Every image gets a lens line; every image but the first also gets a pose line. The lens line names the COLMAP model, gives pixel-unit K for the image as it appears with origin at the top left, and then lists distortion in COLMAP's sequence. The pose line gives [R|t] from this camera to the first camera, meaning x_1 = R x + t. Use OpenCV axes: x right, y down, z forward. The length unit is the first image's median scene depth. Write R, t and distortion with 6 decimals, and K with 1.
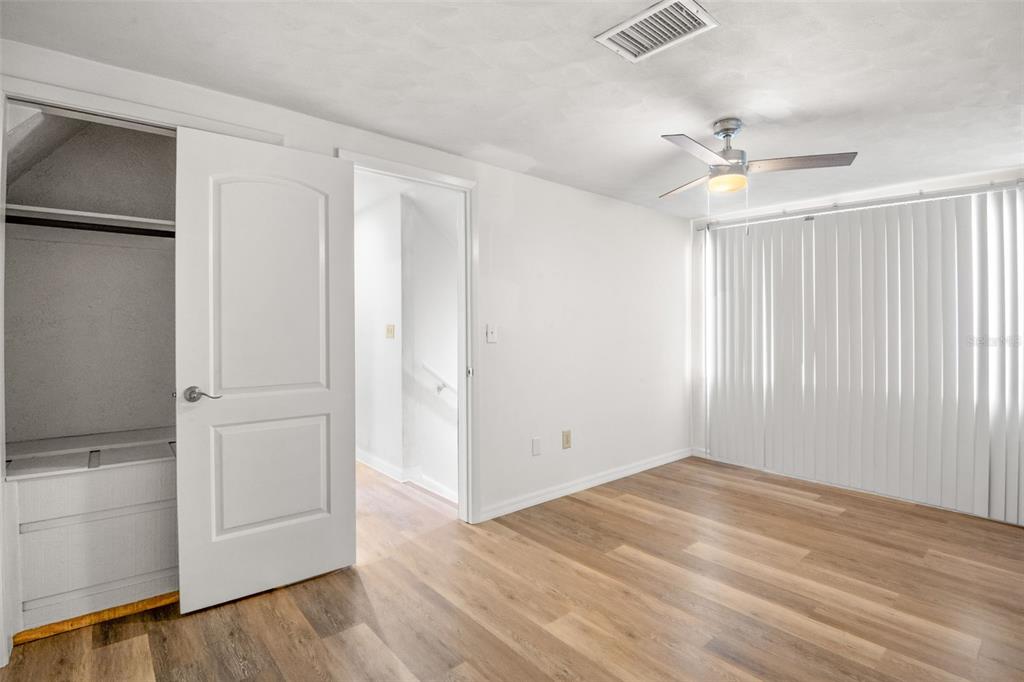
lens RADIAL K [[489.3, 0, 513.3], [0, 489.3, 325.7], [0, 0, 1]] dist [-0.001570, -0.016659]
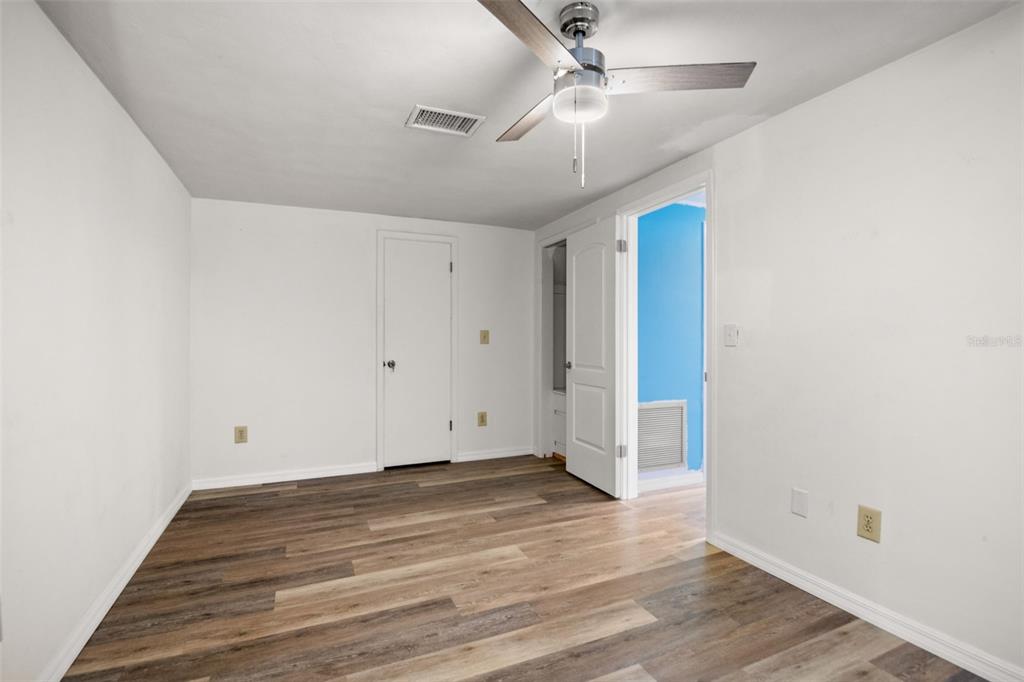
lens RADIAL K [[480.3, 0, 507.8], [0, 480.3, 338.4], [0, 0, 1]] dist [-0.003442, -0.018567]
pose [[-0.301685, -0.002481, -0.953405, 1.202494], [0.002902, 0.999990, -0.003521, 0.031843], [0.953403, -0.003829, -0.301674, 1.227133]]
